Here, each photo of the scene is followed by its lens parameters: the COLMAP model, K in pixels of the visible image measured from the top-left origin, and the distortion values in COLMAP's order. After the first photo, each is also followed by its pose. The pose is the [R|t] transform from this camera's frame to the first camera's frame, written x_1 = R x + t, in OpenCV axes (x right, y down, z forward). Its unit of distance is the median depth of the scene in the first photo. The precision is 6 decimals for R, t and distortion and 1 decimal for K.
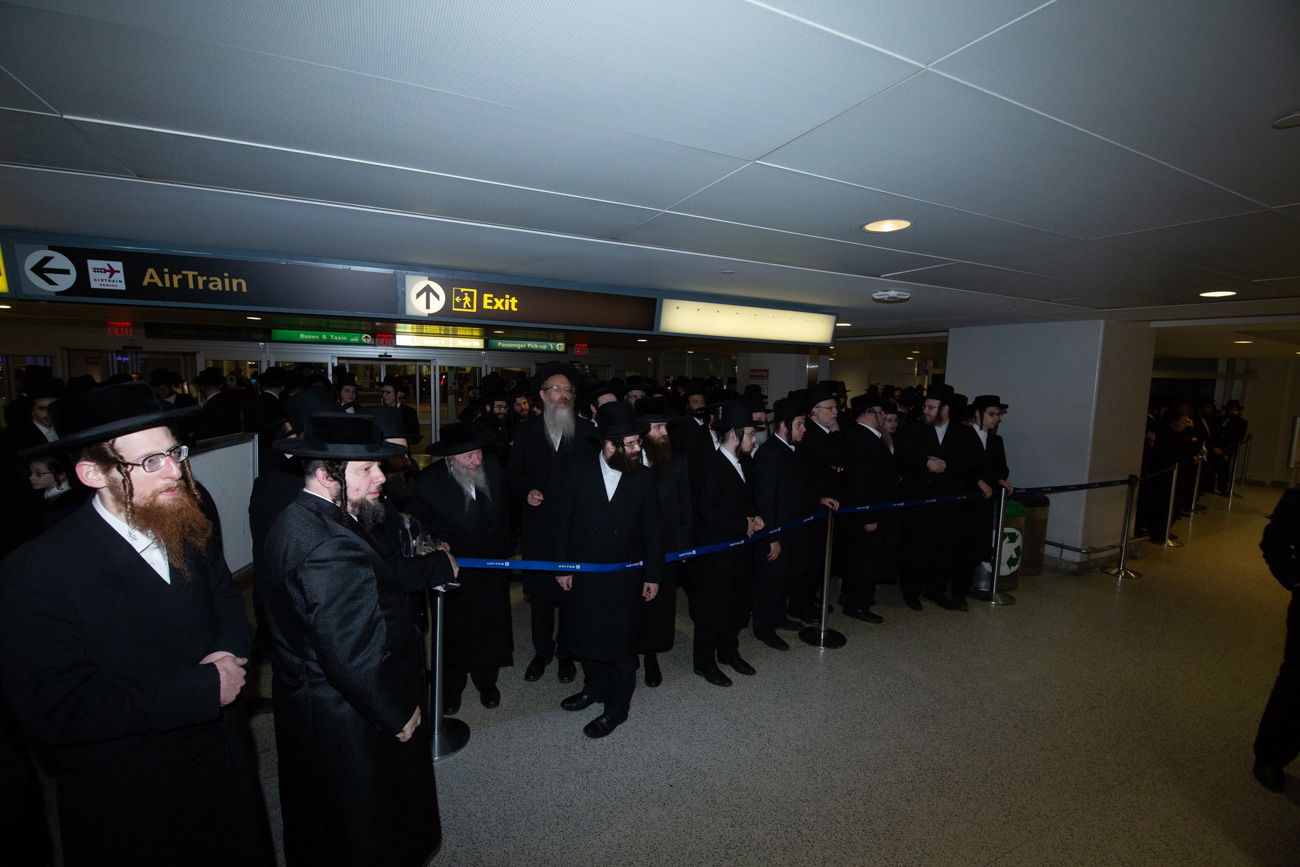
lens RADIAL K [[565.6, 0, 652.0], [0, 565.6, 431.1], [0, 0, 1]] dist [-0.000051, -0.011012]
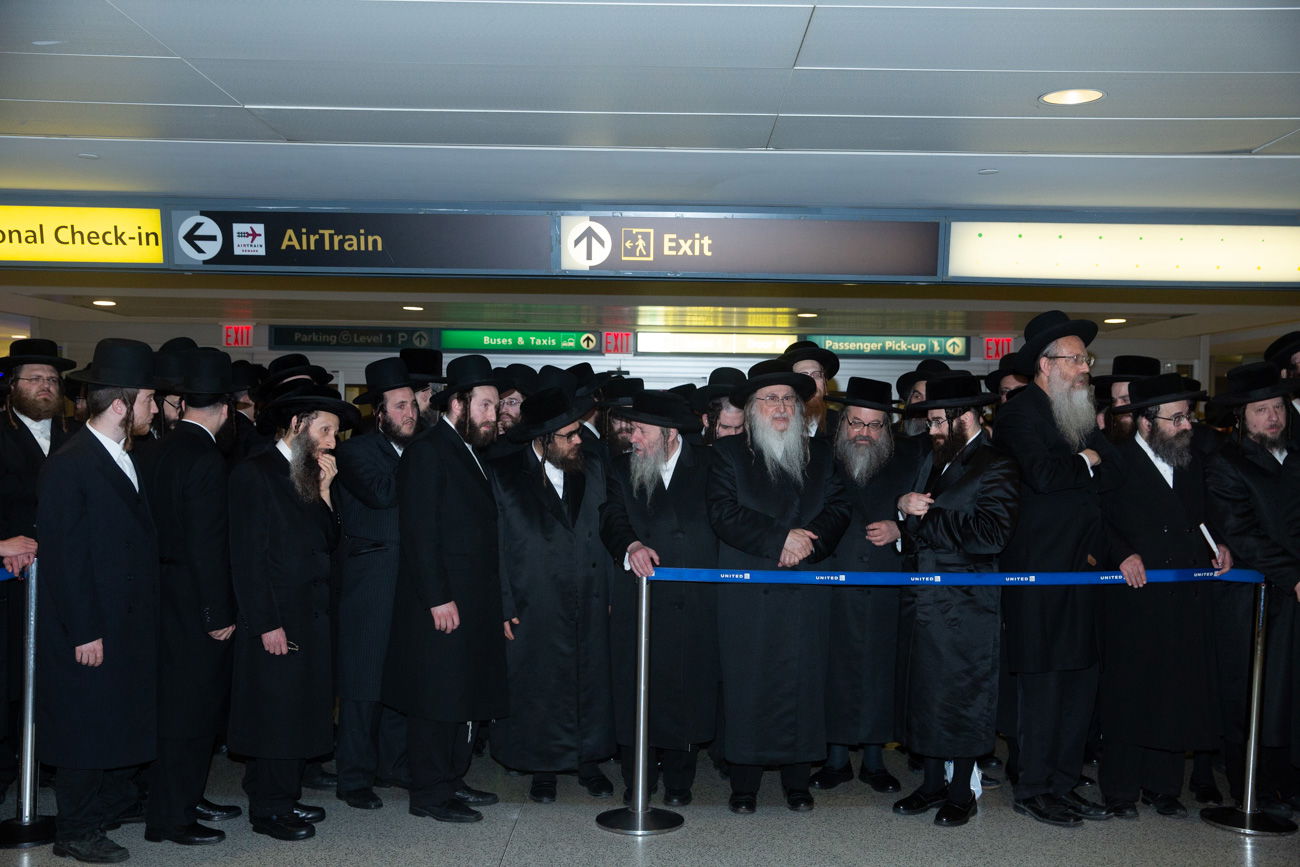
lens RADIAL K [[1425.3, 0, 650.0], [0, 1425.3, 433.5], [0, 0, 1]] dist [0.035369, 0.040934]
pose [[0.894829, -0.010583, -0.446283, 0.552028], [-0.038598, 0.994141, -0.100967, 0.211761], [0.444736, 0.107574, 0.889178, -0.642684]]
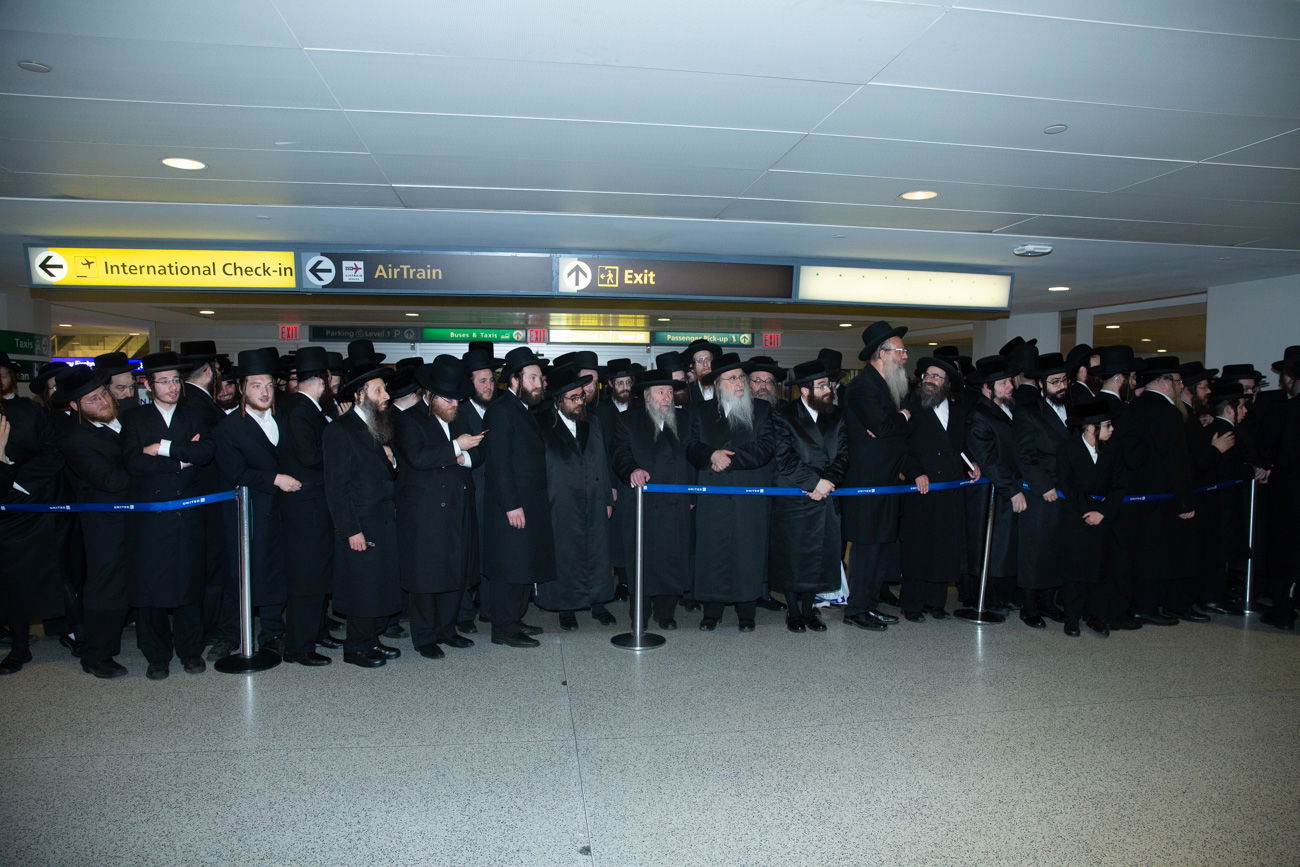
lens RADIAL K [[887.0, 0, 662.4], [0, 887.0, 429.4], [0, 0, 1]] dist [-0.094020, 0.002002]
pose [[0.956758, -0.005382, -0.290834, 0.316362], [-0.013238, 0.997987, -0.062019, 0.201369], [0.290582, 0.063188, 0.954761, -0.701748]]
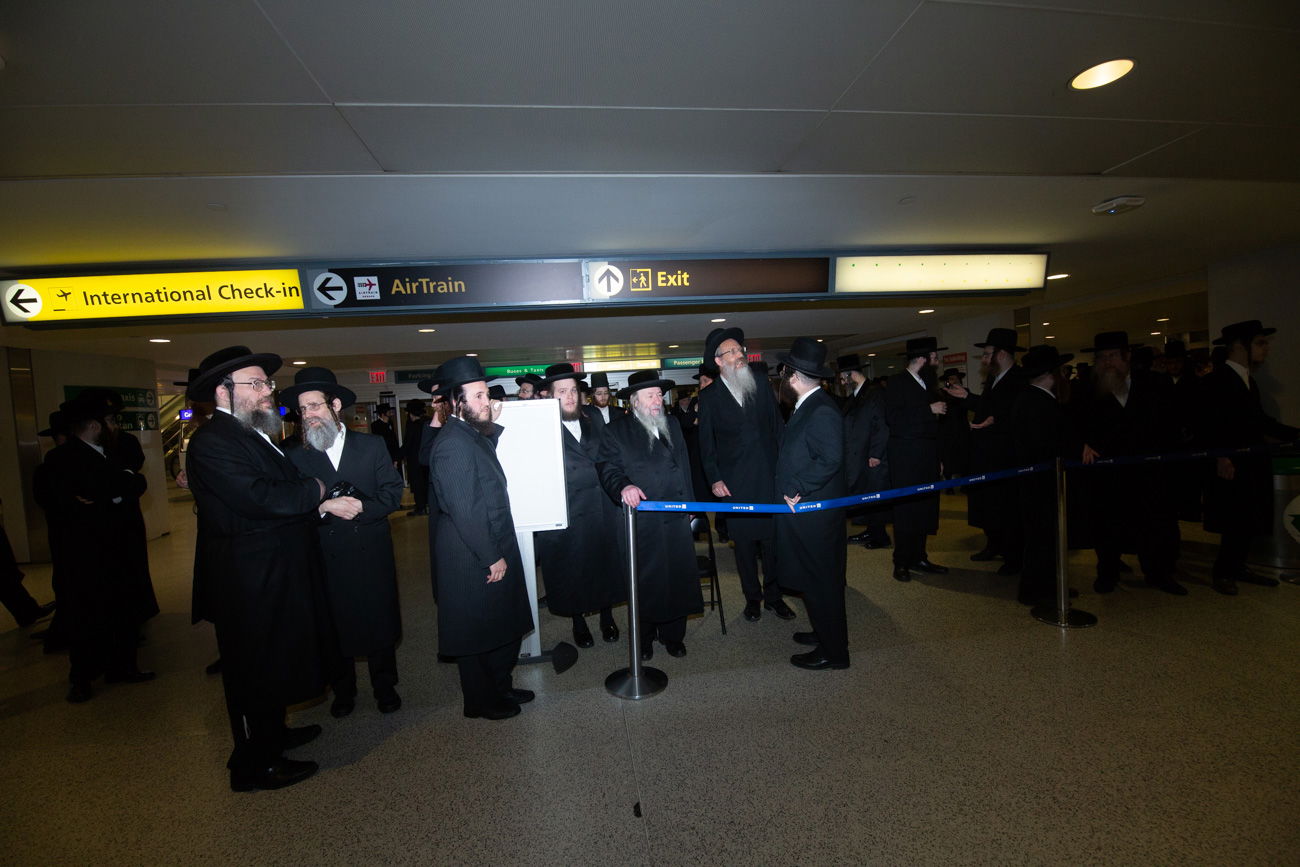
lens RADIAL K [[565.6, 0, 652.0], [0, 565.6, 431.1], [0, 0, 1]] dist [-0.000051, -0.011012]
pose [[0.950110, -0.070652, -0.303809, -0.009531], [0.053318, 0.996461, -0.064988, 0.141082], [0.307325, 0.045547, 0.950514, 0.009763]]
